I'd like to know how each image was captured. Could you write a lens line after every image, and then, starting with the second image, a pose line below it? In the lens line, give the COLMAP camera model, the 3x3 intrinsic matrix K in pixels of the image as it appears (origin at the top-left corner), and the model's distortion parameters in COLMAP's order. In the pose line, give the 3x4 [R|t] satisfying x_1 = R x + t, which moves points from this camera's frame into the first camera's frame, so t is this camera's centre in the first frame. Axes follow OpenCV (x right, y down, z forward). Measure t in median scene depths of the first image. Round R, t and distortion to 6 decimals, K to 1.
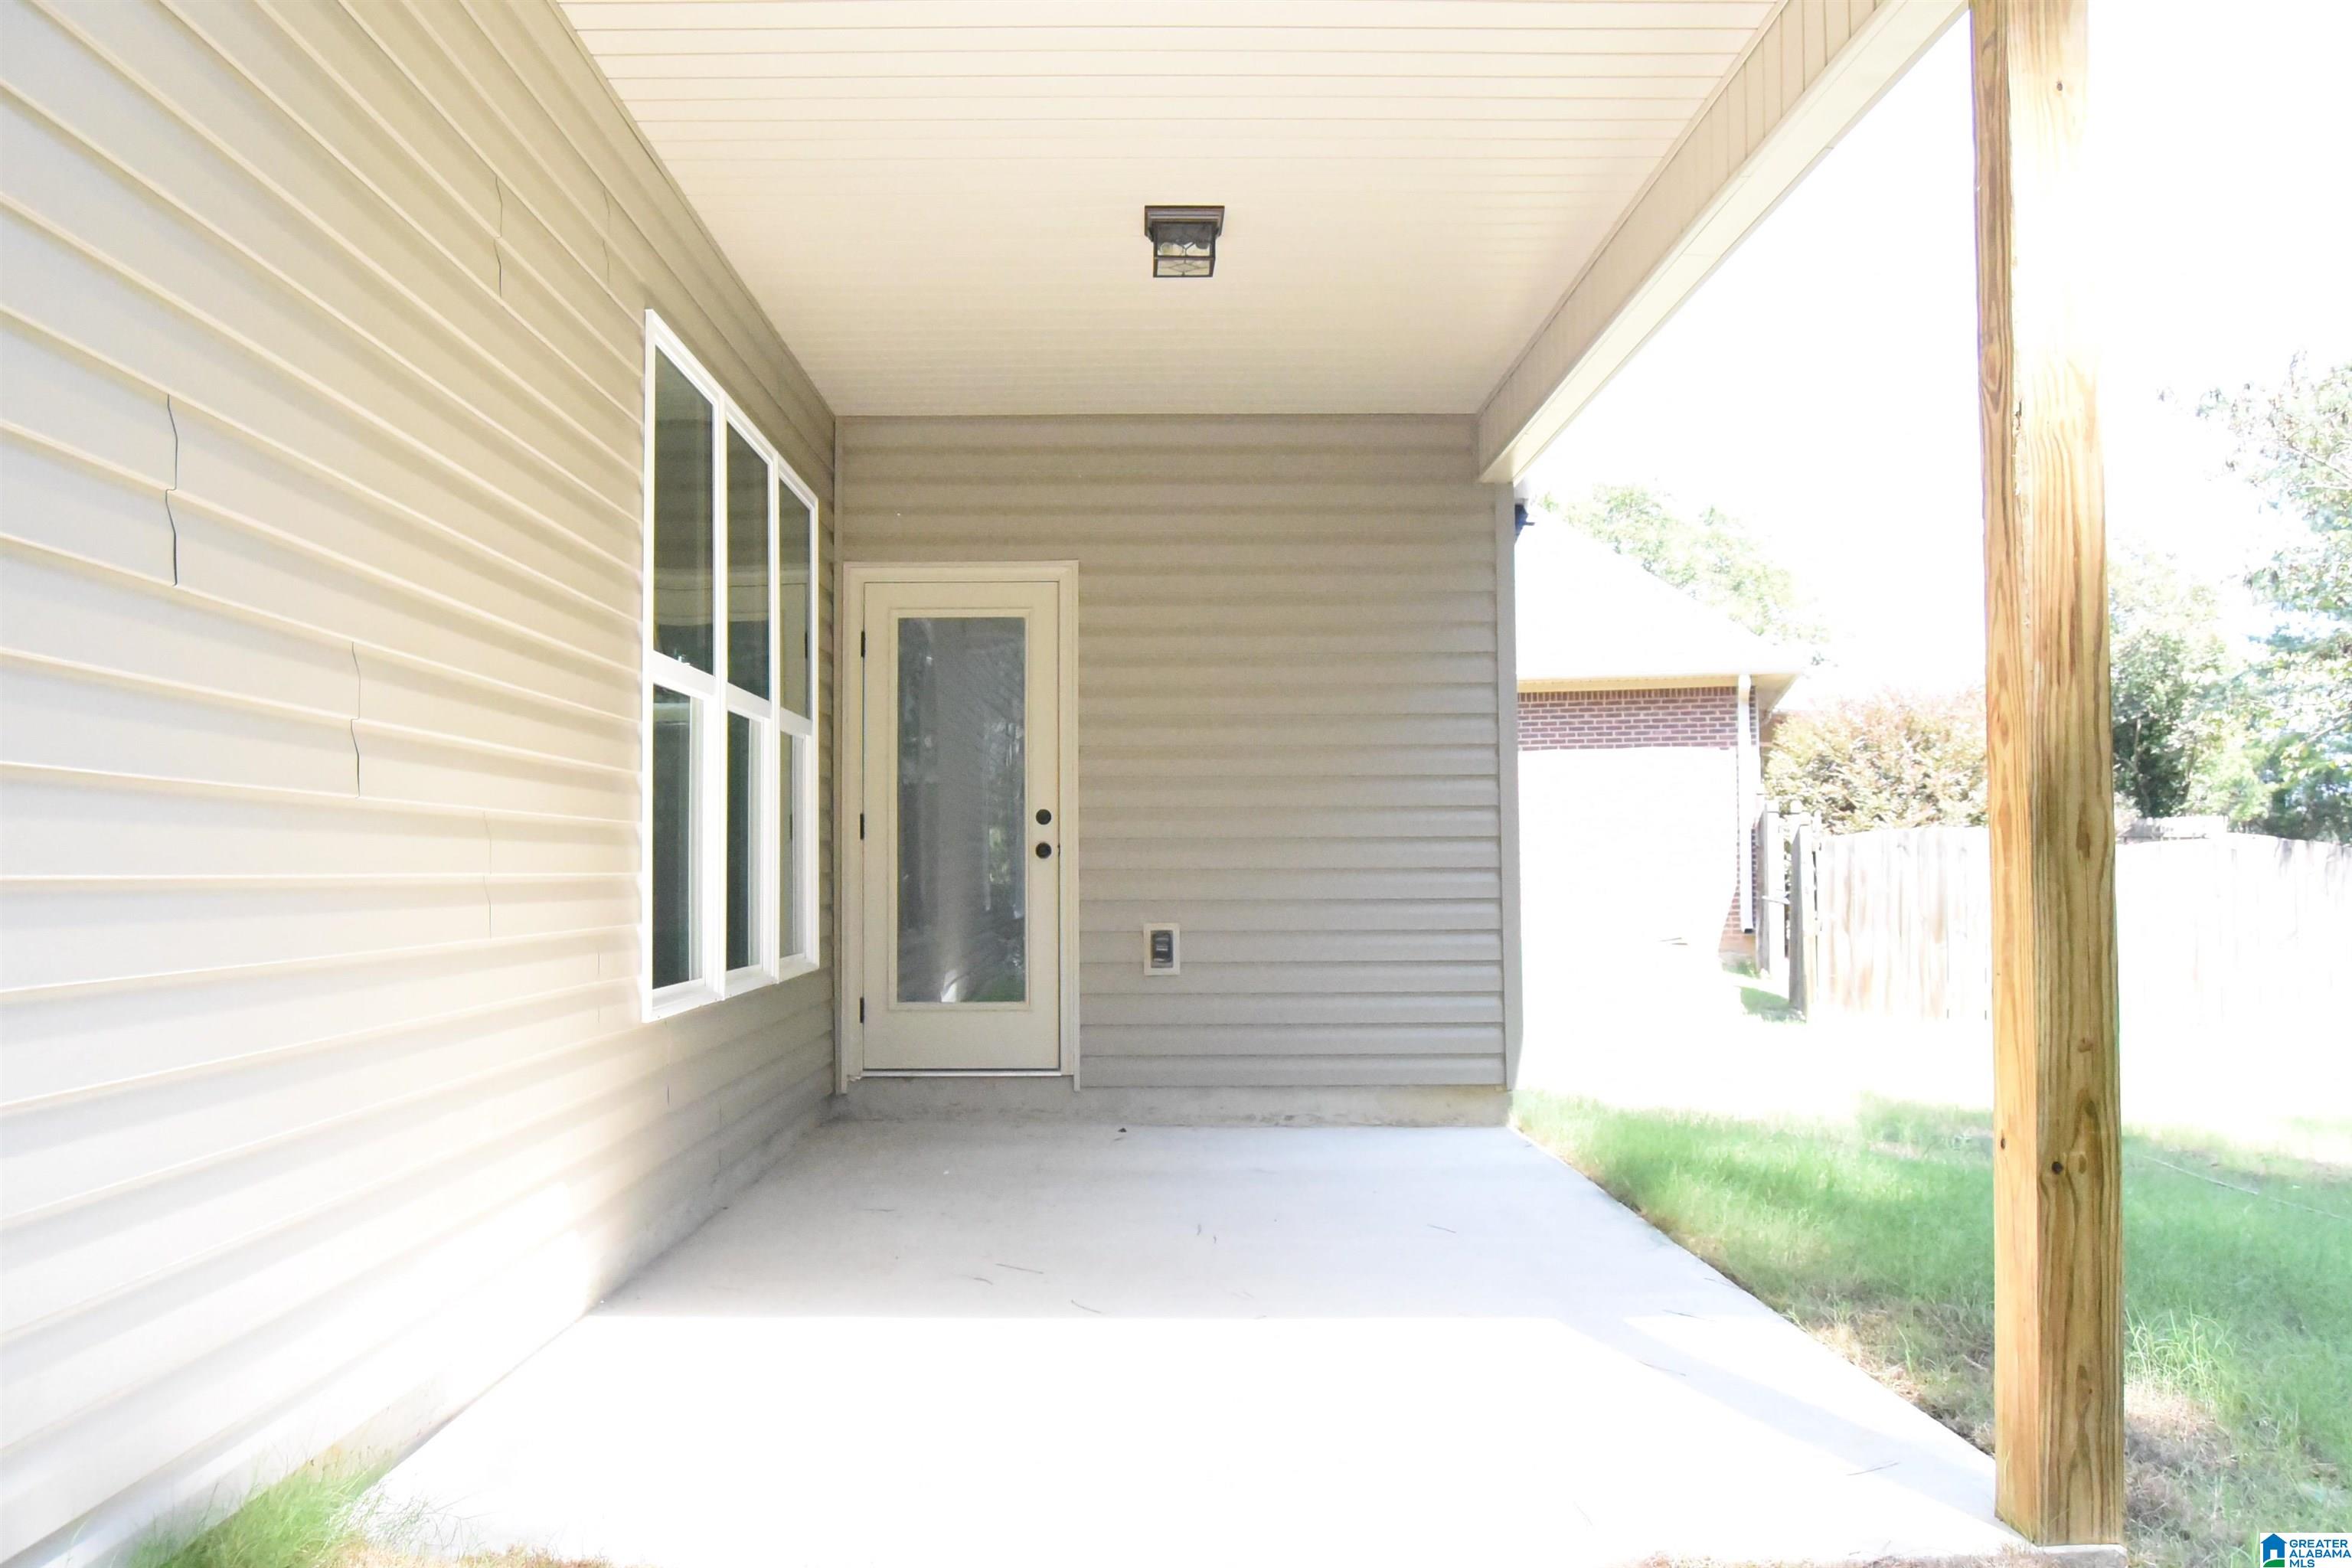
lens RADIAL K [[1842.9, 0, 1175.0], [0, 1842.9, 784.3], [0, 0, 1]] dist [-0.085947, 0.022252]
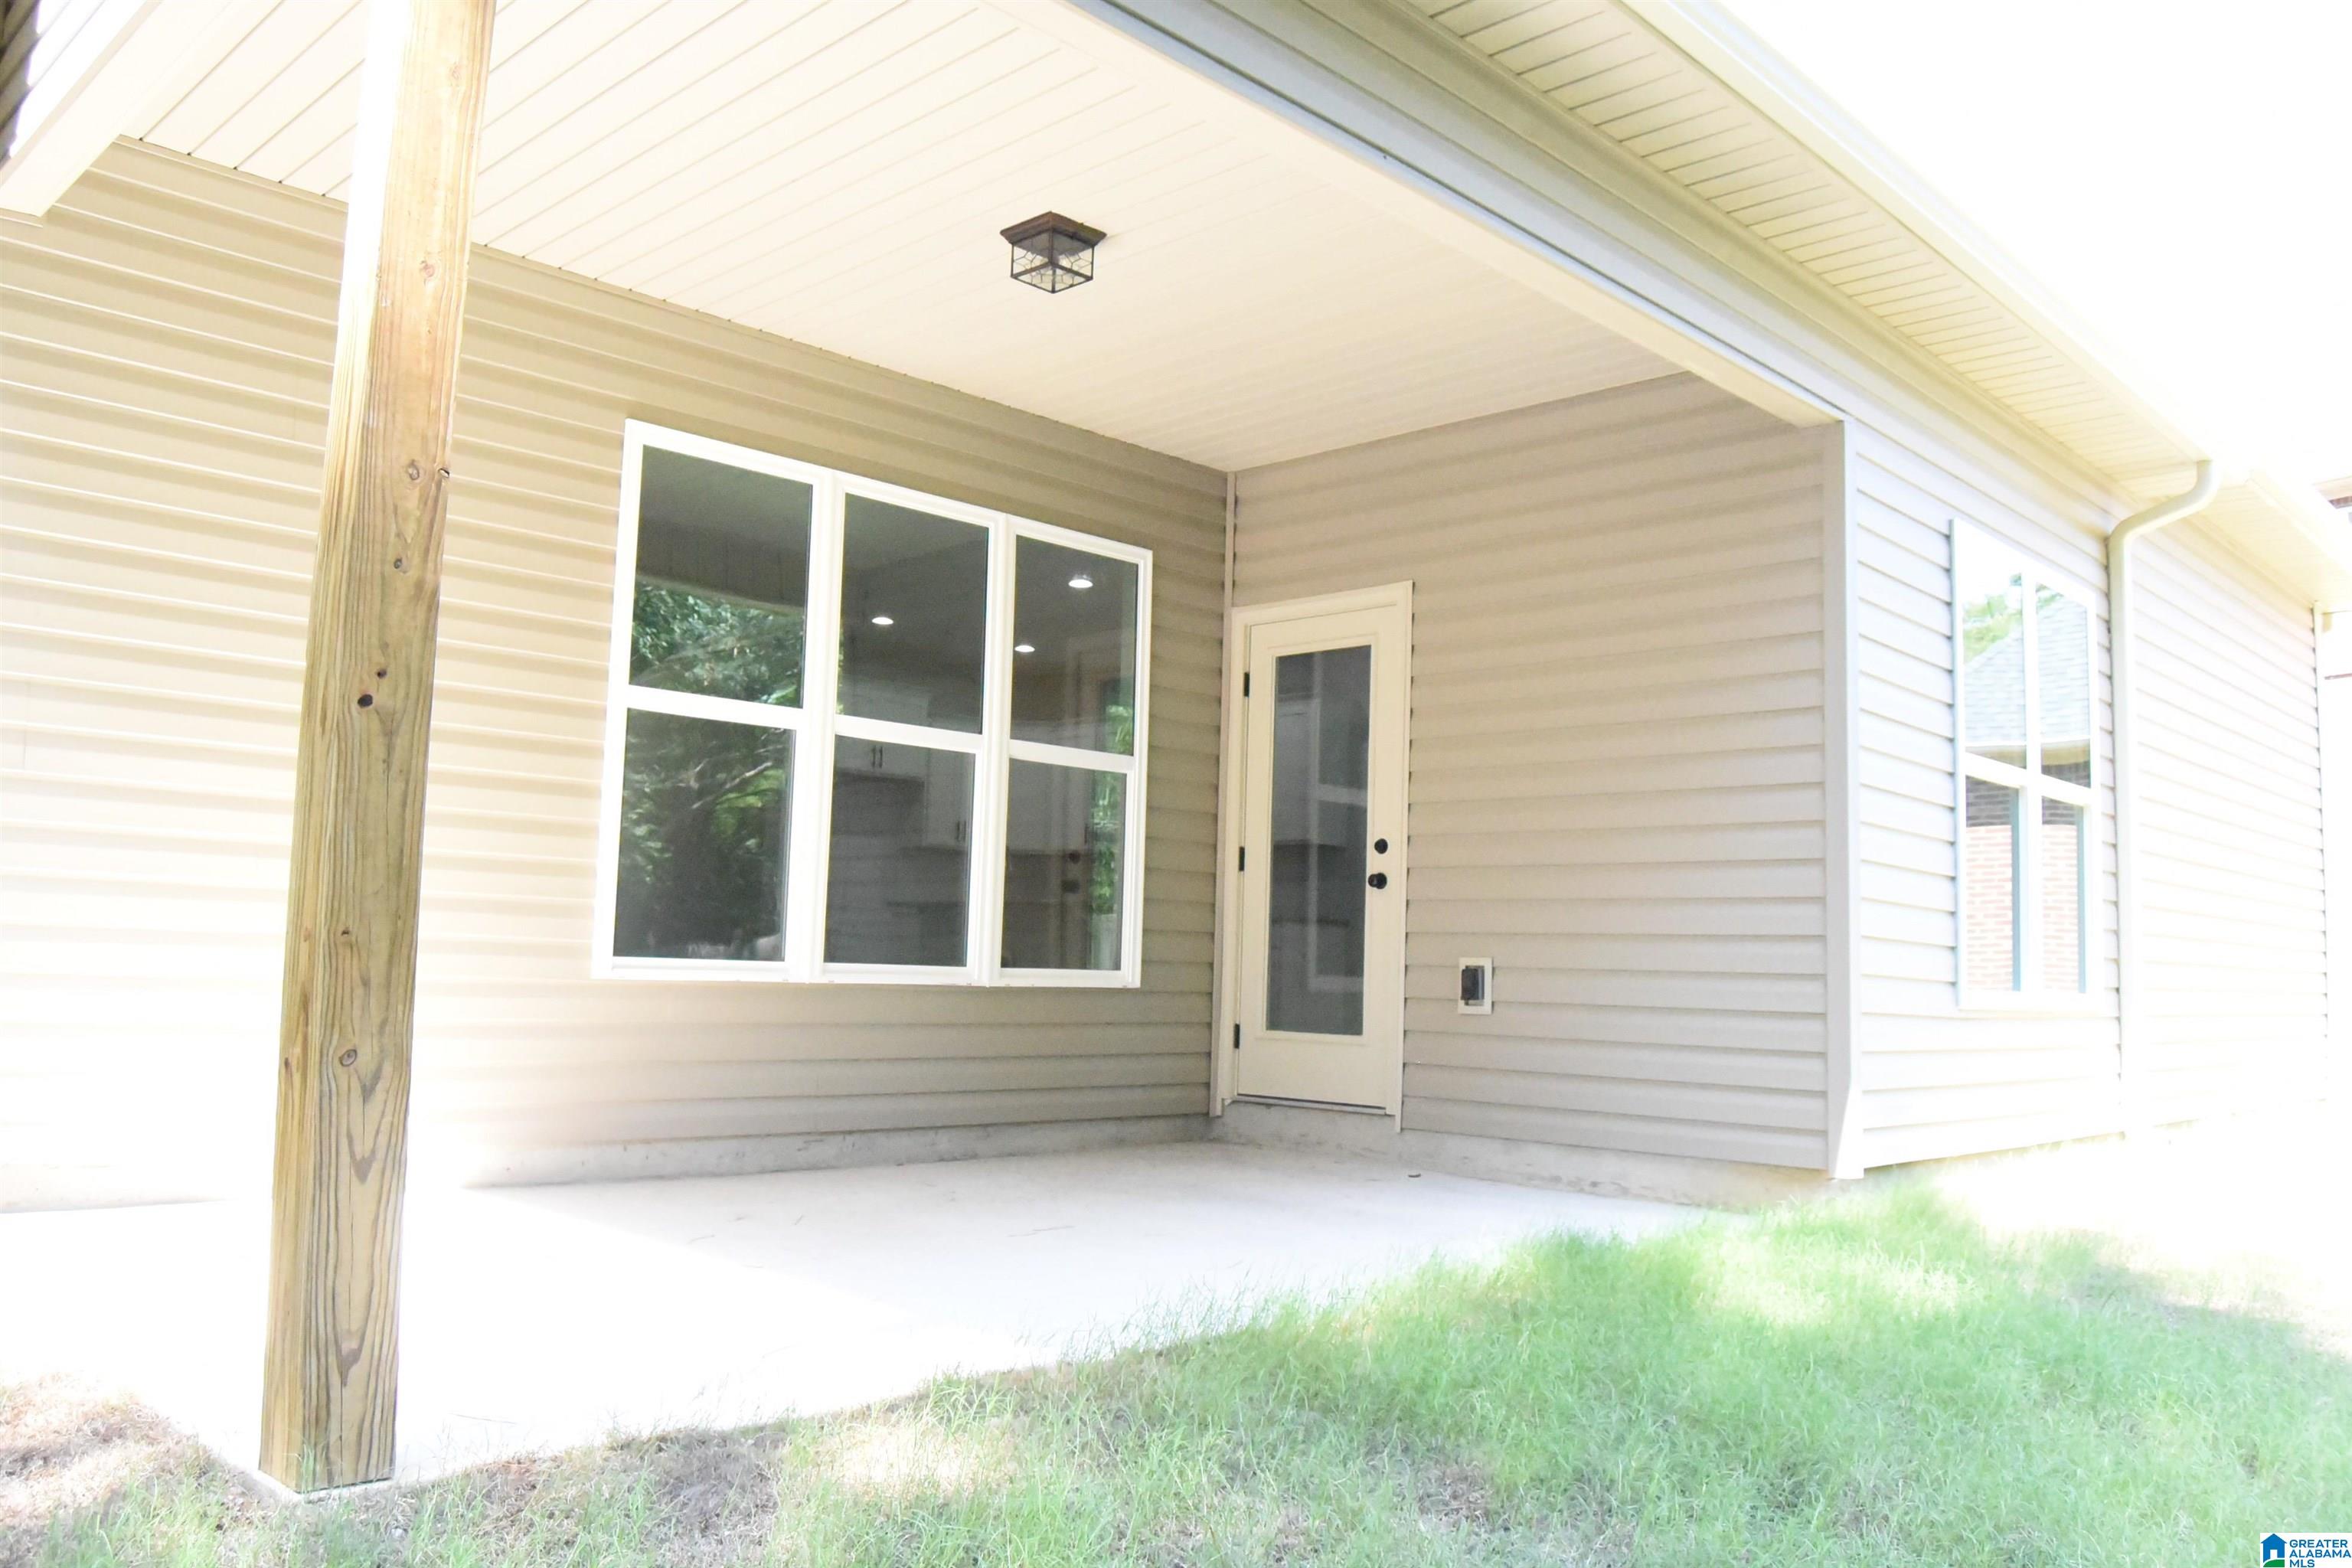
lens RADIAL K [[1842.9, 0, 1177.1], [0, 1842.9, 785.0], [0, 0, 1]] dist [-0.085947, 0.022252]
pose [[0.711085, -0.044037, -0.701726, 0.537470], [-0.000535, 0.998002, -0.063172, 0.047185], [0.703106, 0.045296, 0.709641, 0.236381]]
